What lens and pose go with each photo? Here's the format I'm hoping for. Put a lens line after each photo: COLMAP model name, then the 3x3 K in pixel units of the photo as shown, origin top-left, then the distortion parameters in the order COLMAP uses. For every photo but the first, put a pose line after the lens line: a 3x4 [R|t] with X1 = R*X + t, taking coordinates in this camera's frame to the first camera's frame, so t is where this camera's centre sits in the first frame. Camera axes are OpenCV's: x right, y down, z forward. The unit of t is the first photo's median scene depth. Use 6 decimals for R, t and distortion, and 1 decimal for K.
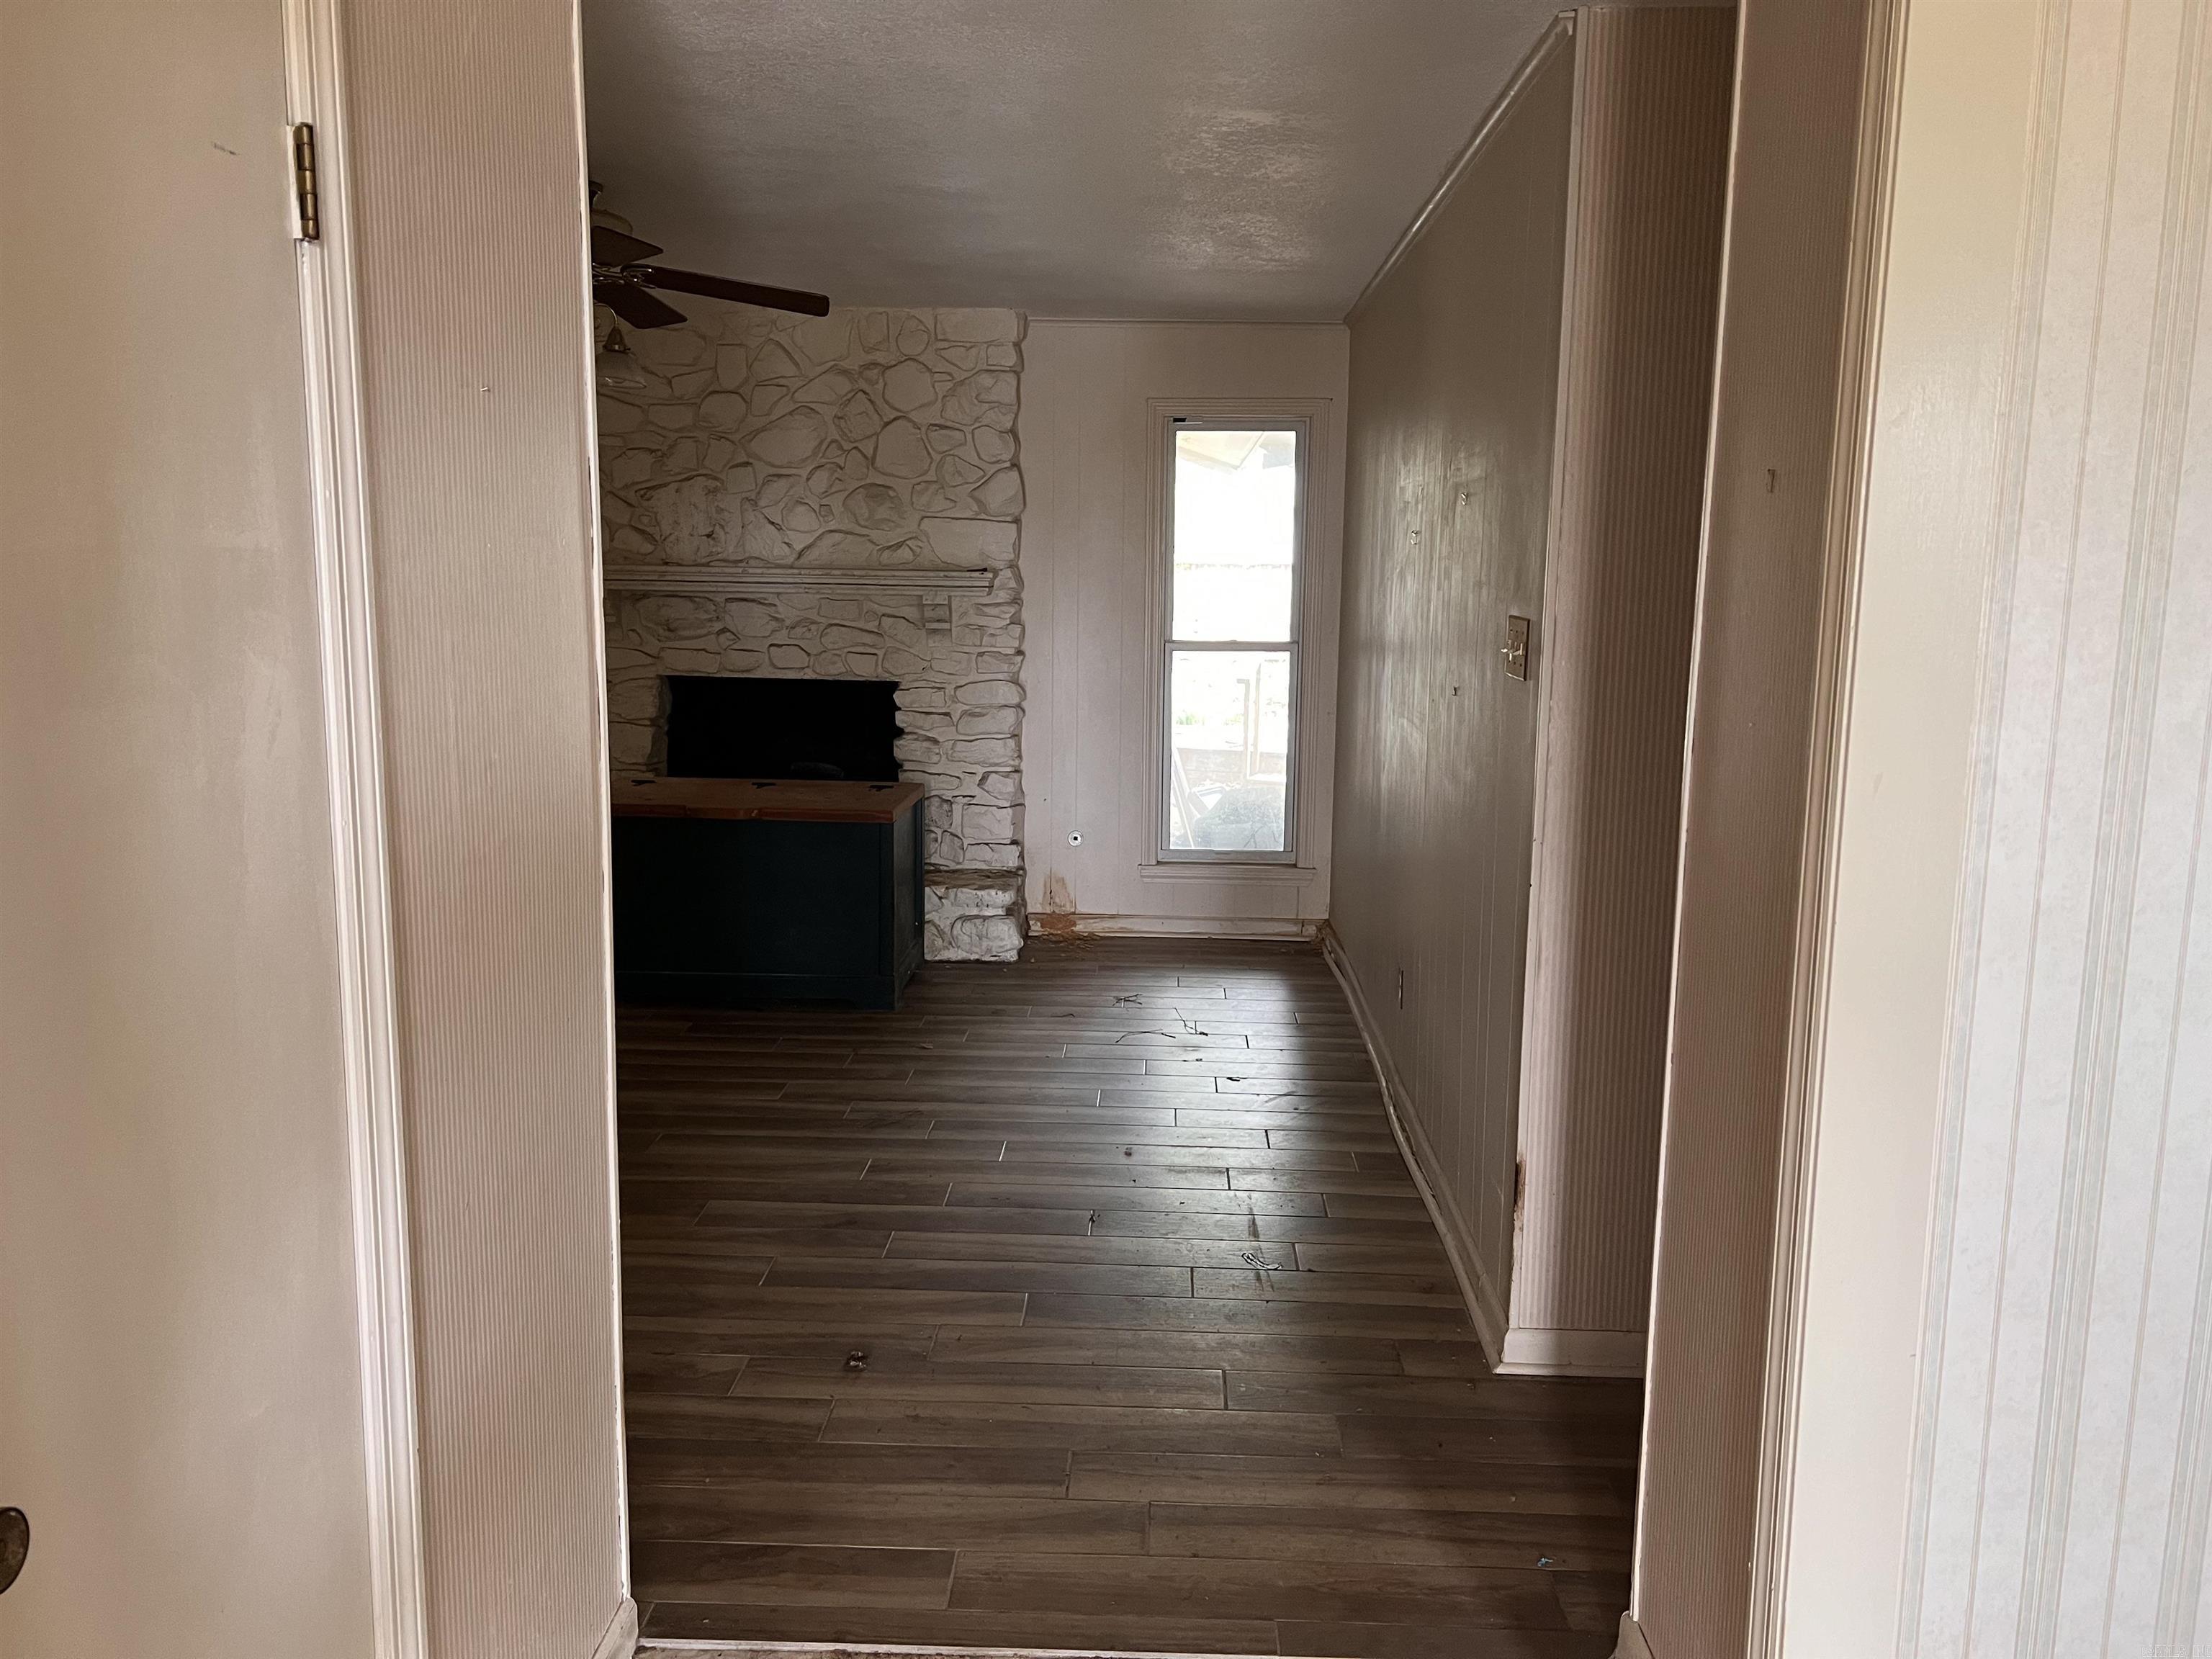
lens RADIAL K [[1687.6, 0, 1113.0], [0, 1687.6, 829.1], [0, 0, 1]] dist [0.015032, -0.000951]
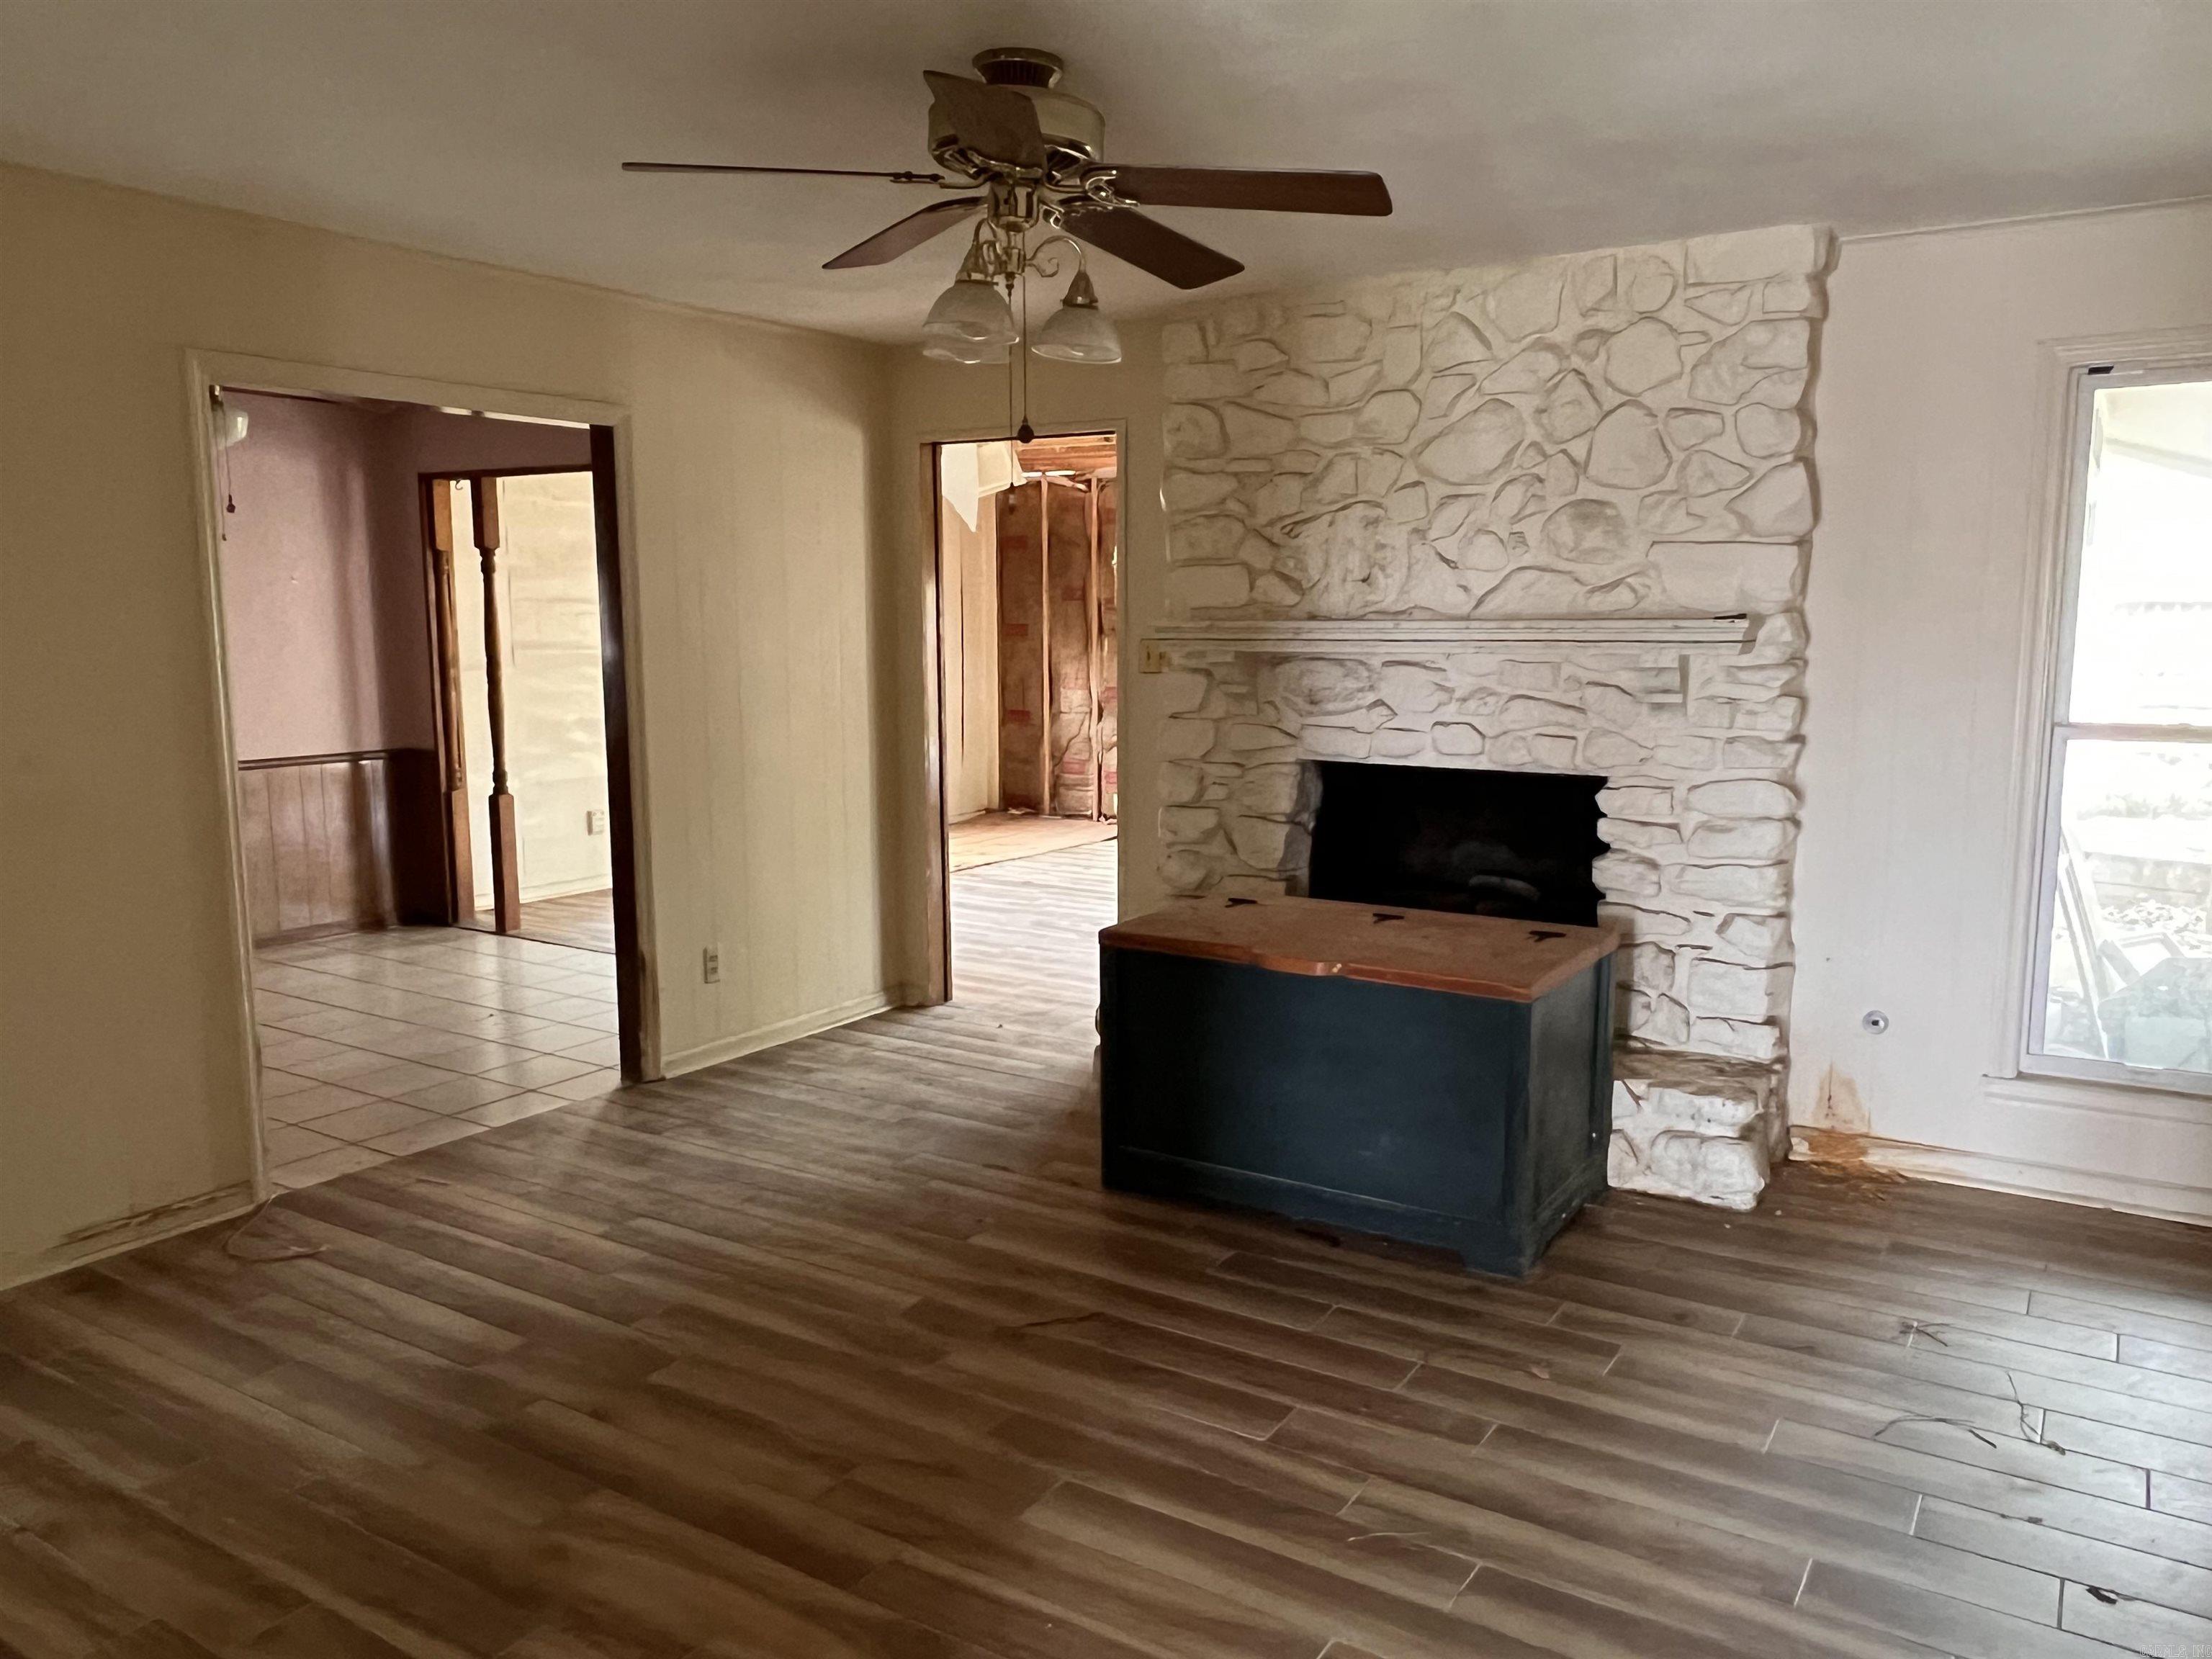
lens RADIAL K [[1612.4, 0, 1098.0], [0, 1612.4, 839.7], [0, 0, 1]] dist [0.011425, -0.007890]
pose [[0.858069, 0.049570, -0.511137, 0.037324], [-0.059603, 0.998217, -0.003251, -0.046672], [0.510064, 0.033254, 0.859493, 0.314077]]
